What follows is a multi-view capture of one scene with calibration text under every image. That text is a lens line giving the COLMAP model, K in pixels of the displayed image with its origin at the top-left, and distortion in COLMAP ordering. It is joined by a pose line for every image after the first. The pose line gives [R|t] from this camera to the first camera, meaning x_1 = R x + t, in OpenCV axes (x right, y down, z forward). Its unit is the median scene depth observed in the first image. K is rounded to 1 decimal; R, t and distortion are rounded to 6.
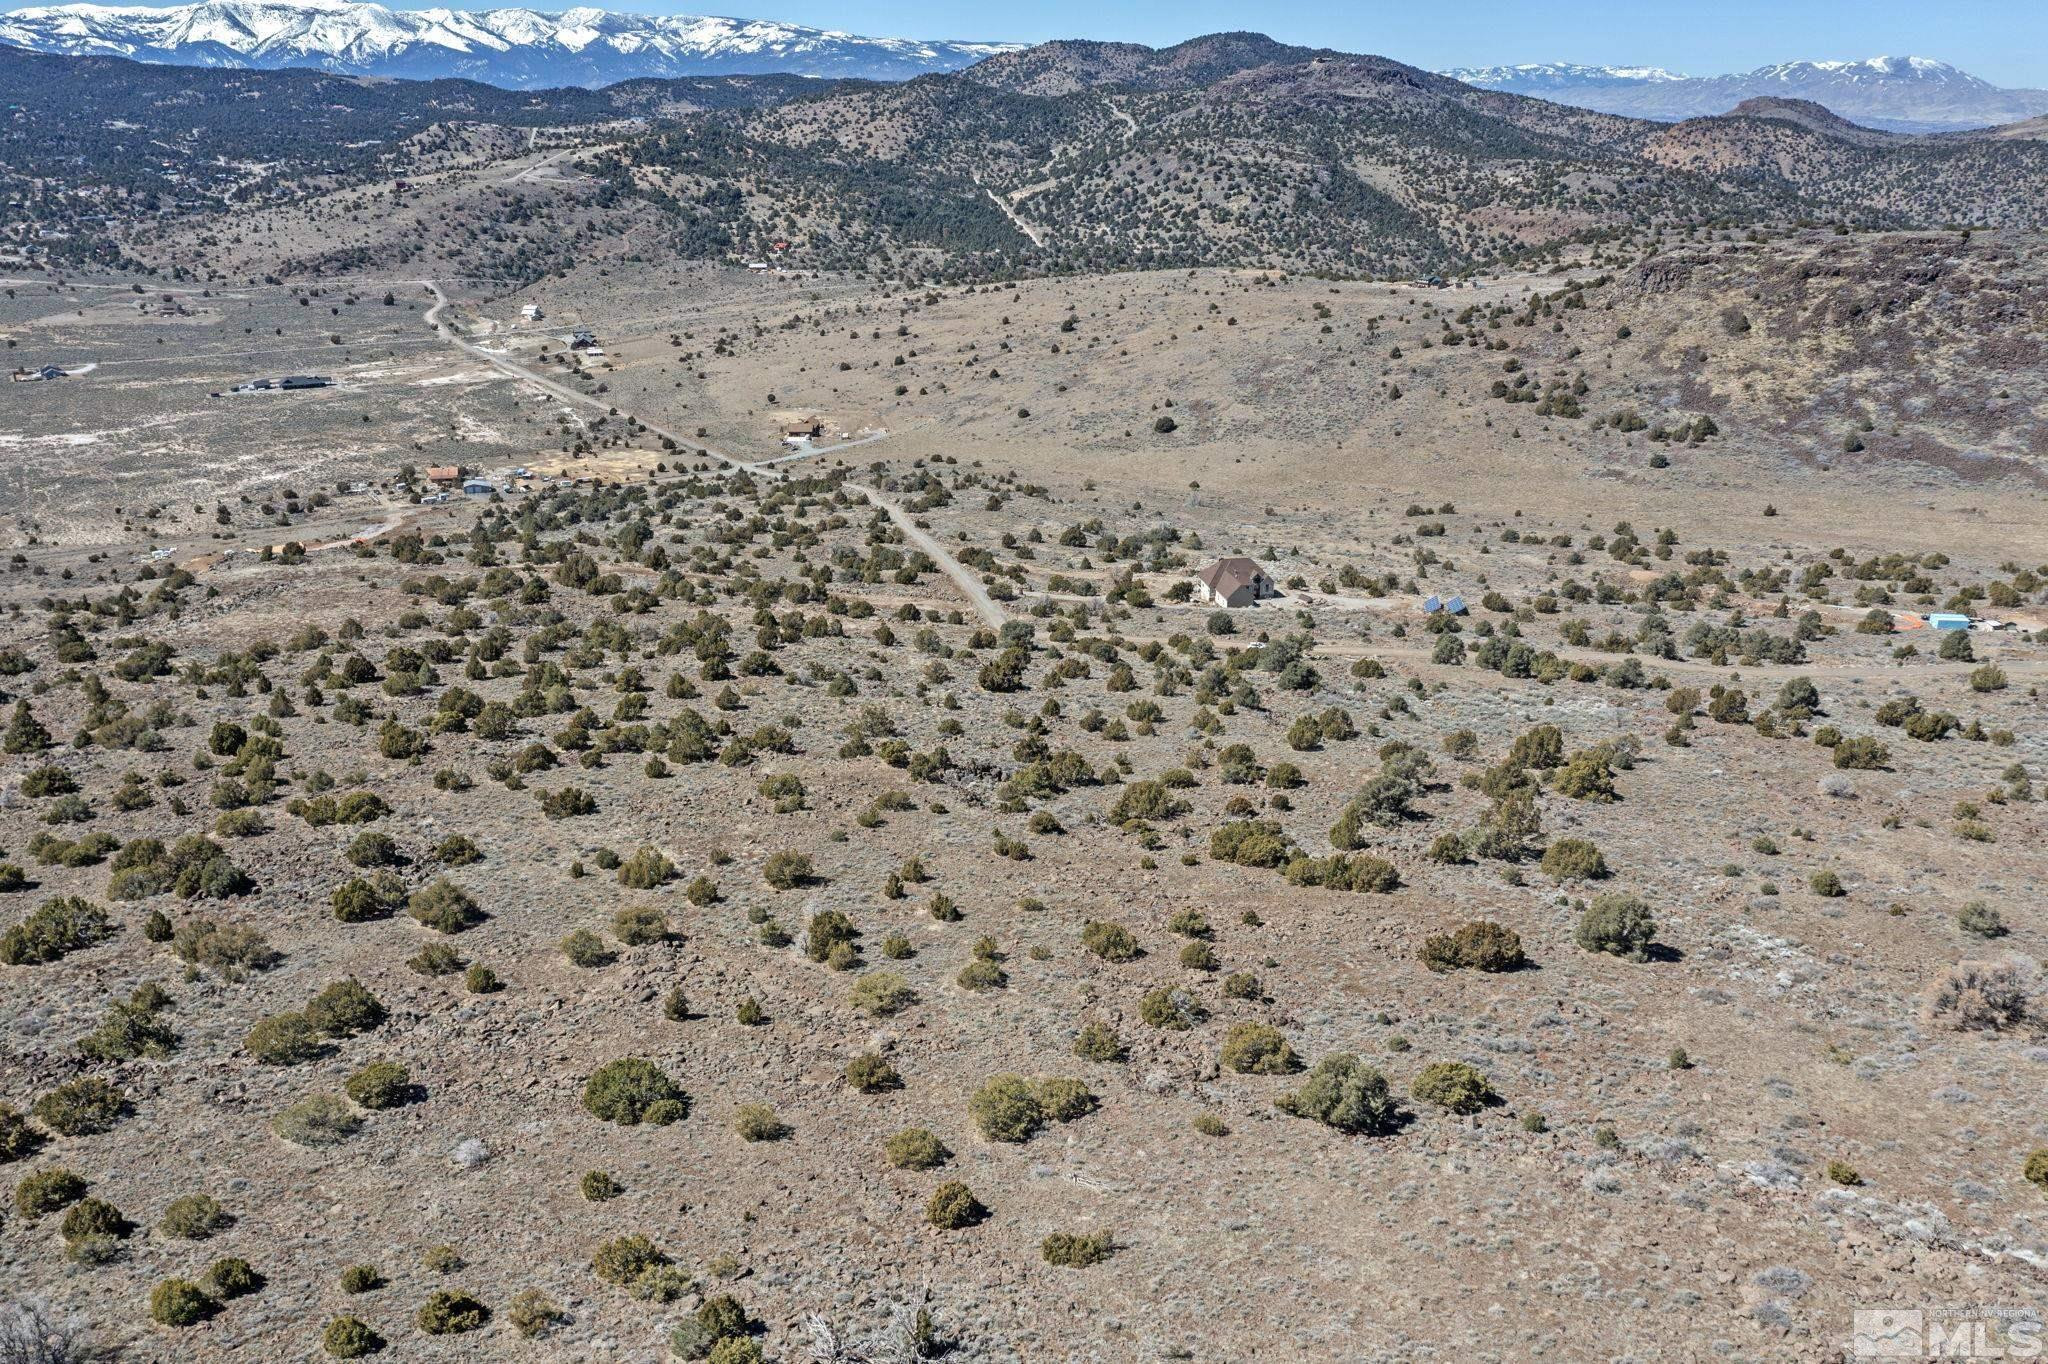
lens RADIAL K [[1617.6, 0, 1027.2], [0, 1617.6, 680.2], [0, 0, 1]] dist [-0.014389, 0.005636]
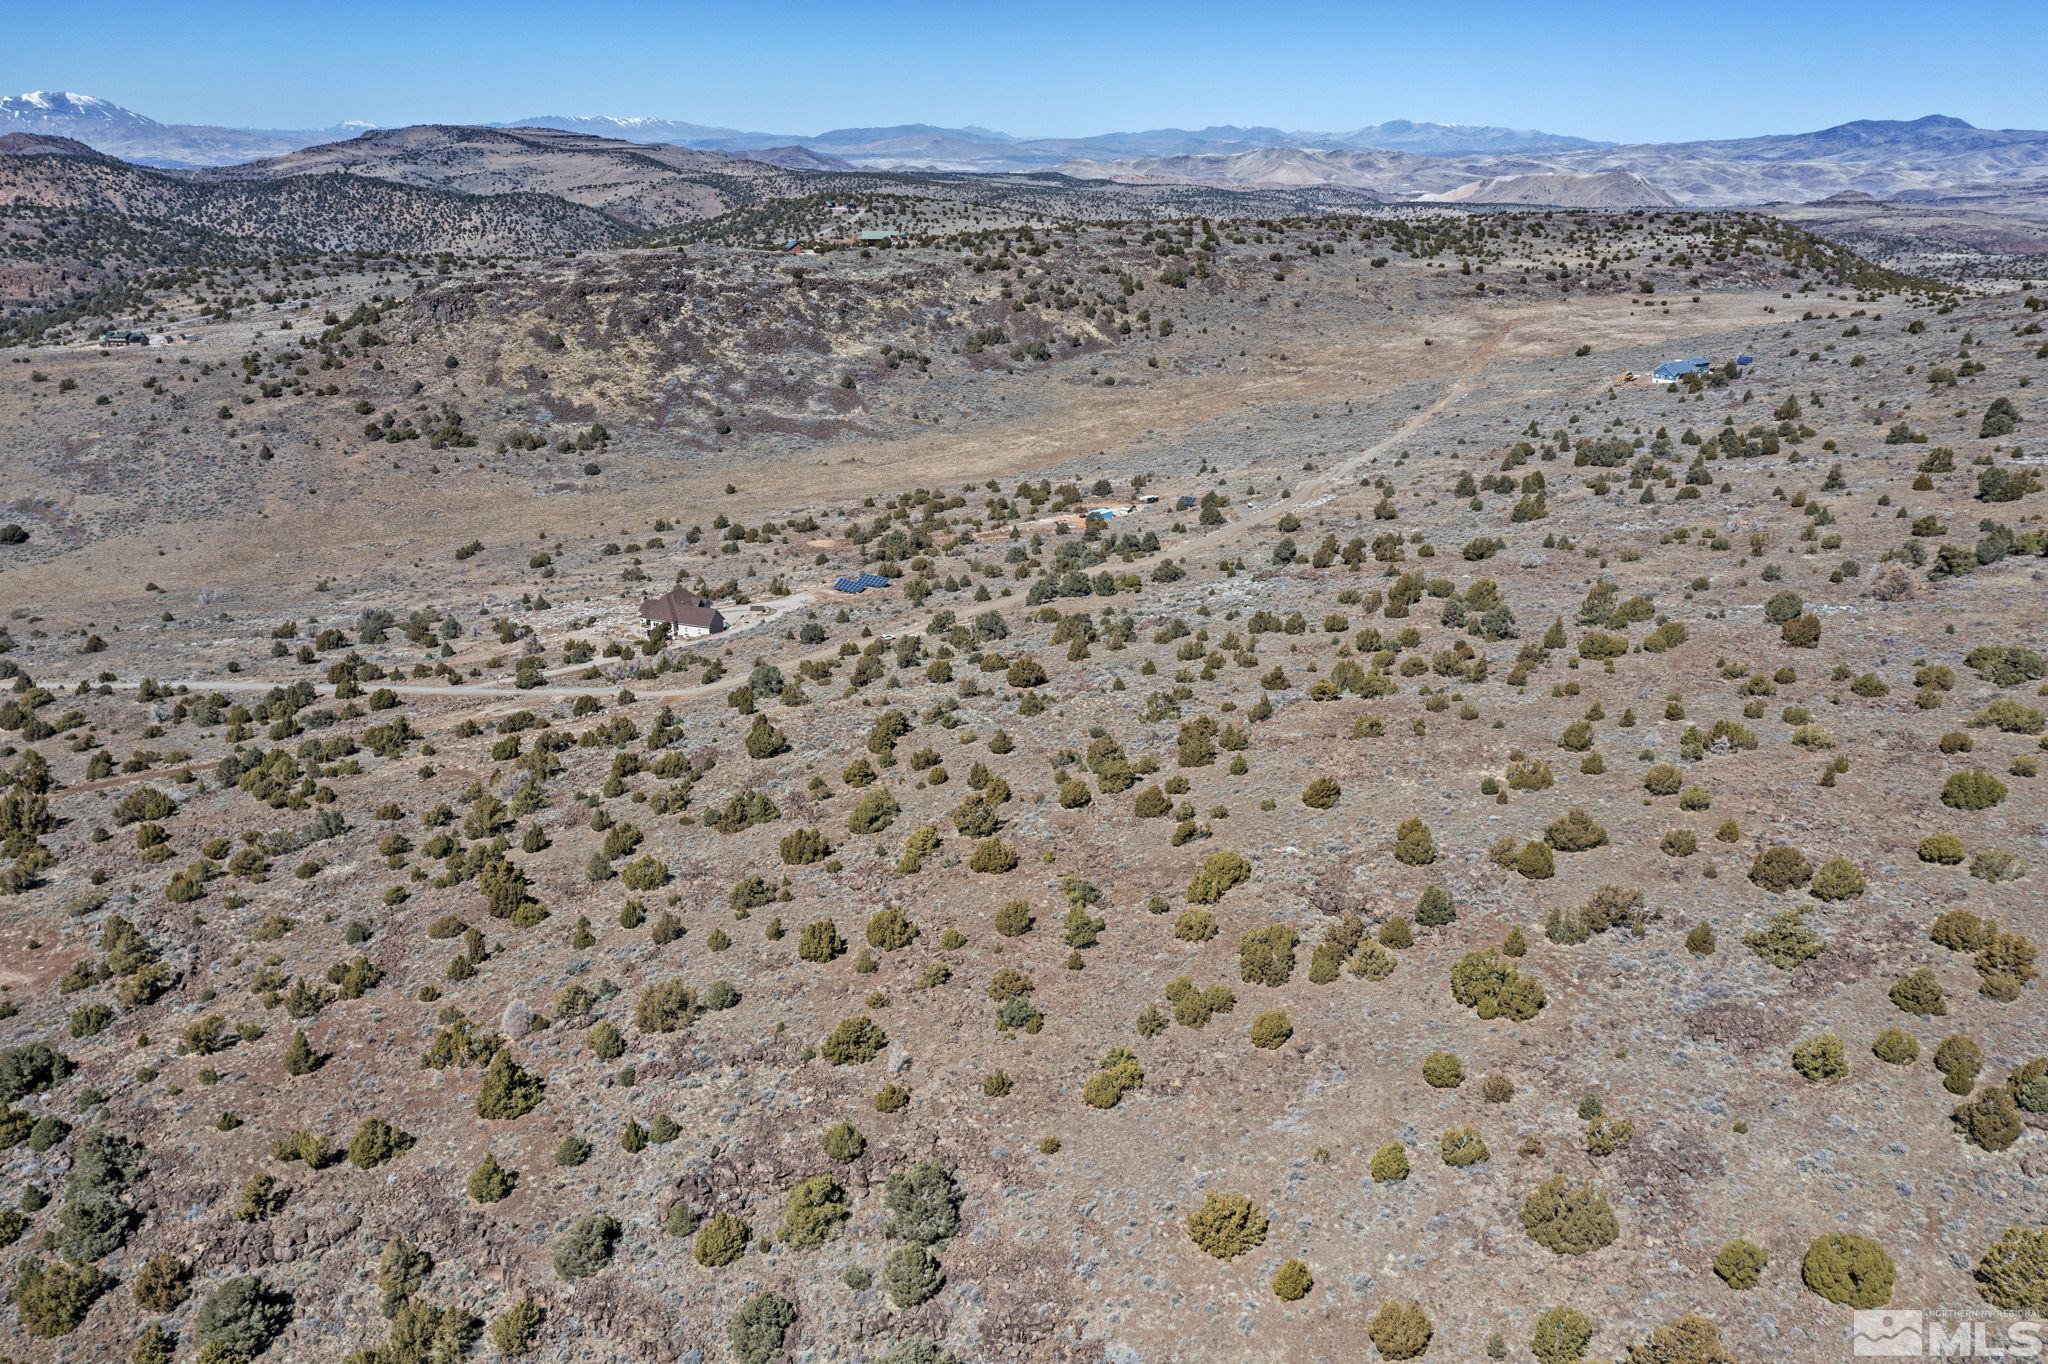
lens RADIAL K [[1617.6, 0, 1031.0], [0, 1617.6, 679.0], [0, 0, 1]] dist [-0.014389, 0.005636]
pose [[0.537562, -0.263773, 0.800906, -0.205195], [0.280008, 0.951757, 0.125515, -0.031176], [-0.795375, 0.156788, 0.585487, 0.084497]]
